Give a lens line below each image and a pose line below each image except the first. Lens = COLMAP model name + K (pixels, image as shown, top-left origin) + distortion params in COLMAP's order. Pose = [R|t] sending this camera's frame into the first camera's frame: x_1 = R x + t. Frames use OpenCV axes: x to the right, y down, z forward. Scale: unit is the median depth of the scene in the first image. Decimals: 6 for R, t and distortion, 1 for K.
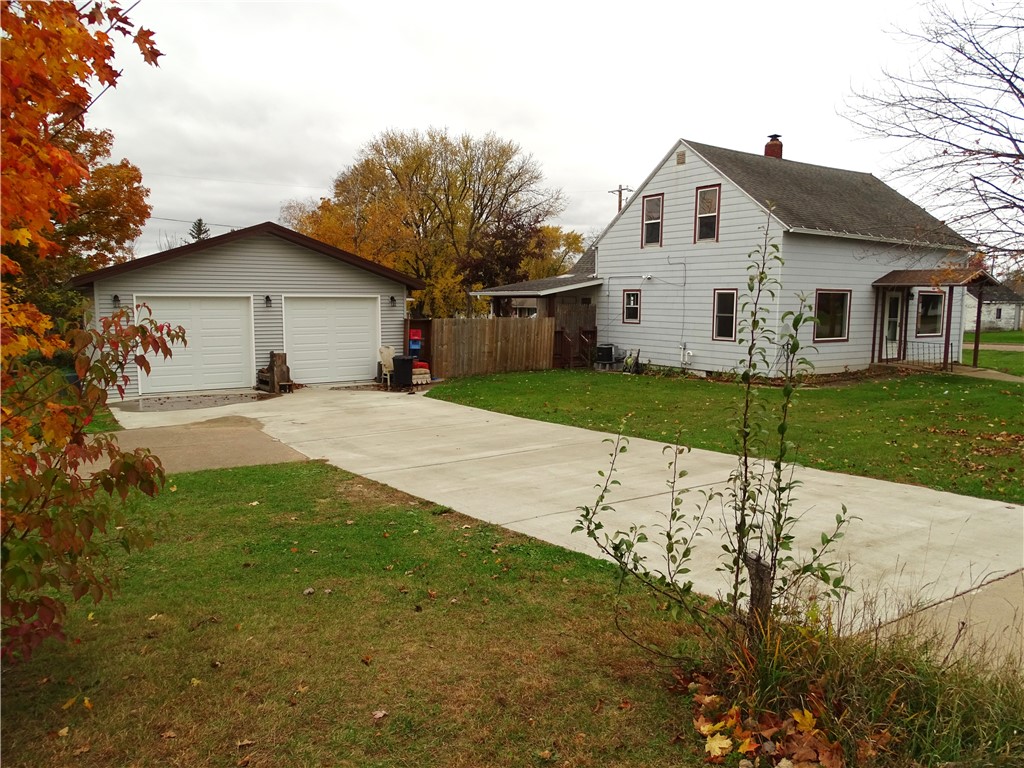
lens RADIAL K [[730.9, 0, 521.1], [0, 730.9, 382.3], [0, 0, 1]] dist [0.003200, -0.004145]
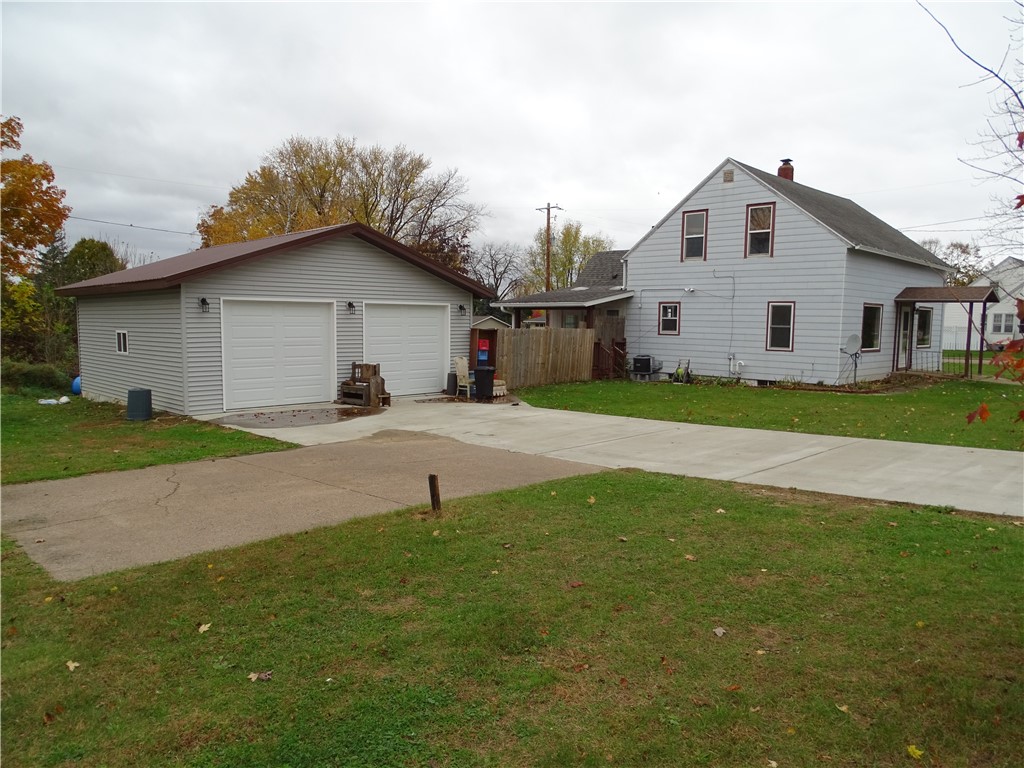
lens RADIAL K [[727.5, 0, 511.8], [0, 727.5, 384.3], [0, 0, 1]] dist [-0.000662, 0.008774]
pose [[0.981392, -0.009204, 0.191793, -0.279301], [0.013379, 0.999701, -0.020483, 0.006694], [-0.191547, 0.022668, 0.981222, 0.047814]]
